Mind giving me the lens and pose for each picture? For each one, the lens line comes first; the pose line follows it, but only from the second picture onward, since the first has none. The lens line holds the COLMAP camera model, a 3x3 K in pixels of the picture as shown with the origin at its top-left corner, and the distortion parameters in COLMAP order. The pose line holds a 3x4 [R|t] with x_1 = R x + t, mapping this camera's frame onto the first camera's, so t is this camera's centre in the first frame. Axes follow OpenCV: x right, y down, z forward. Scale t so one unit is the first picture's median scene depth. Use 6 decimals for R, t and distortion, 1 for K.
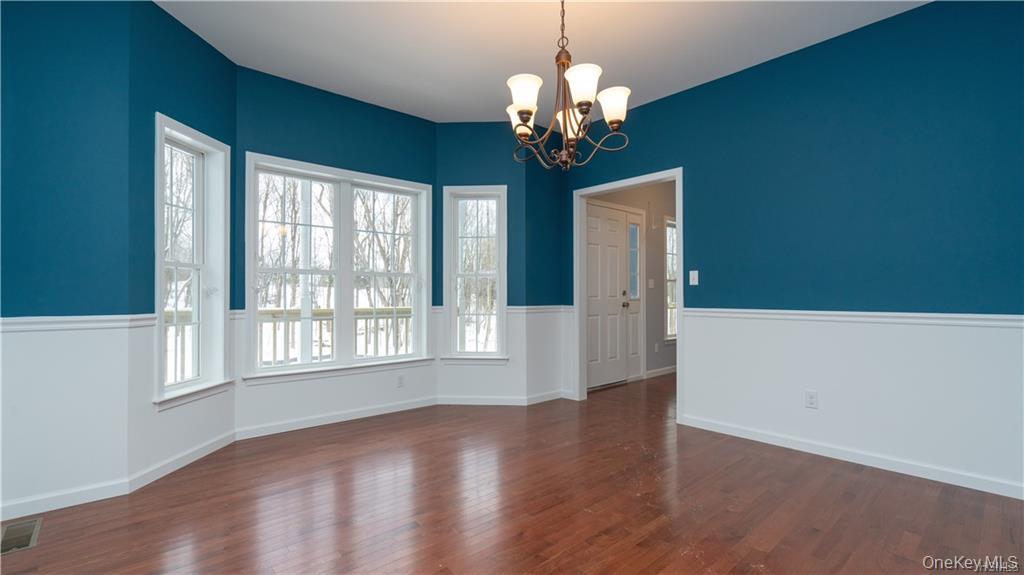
lens RADIAL K [[451.1, 0, 511.8], [0, 451.1, 294.9], [0, 0, 1]] dist [-0.014055, 0.000787]
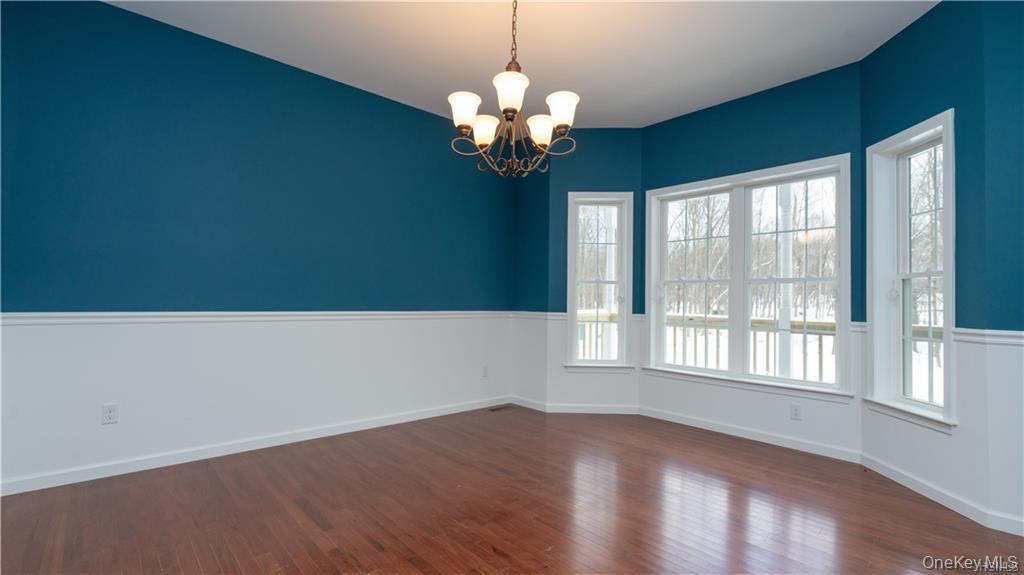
lens RADIAL K [[451.1, 0, 511.8], [0, 451.1, 294.9], [0, 0, 1]] dist [-0.014055, 0.000787]
pose [[0.014109, -0.013923, -0.999804, 0.627753], [-0.017480, 0.999747, -0.014169, 0.002566], [0.999748, 0.017677, 0.013862, 0.548154]]
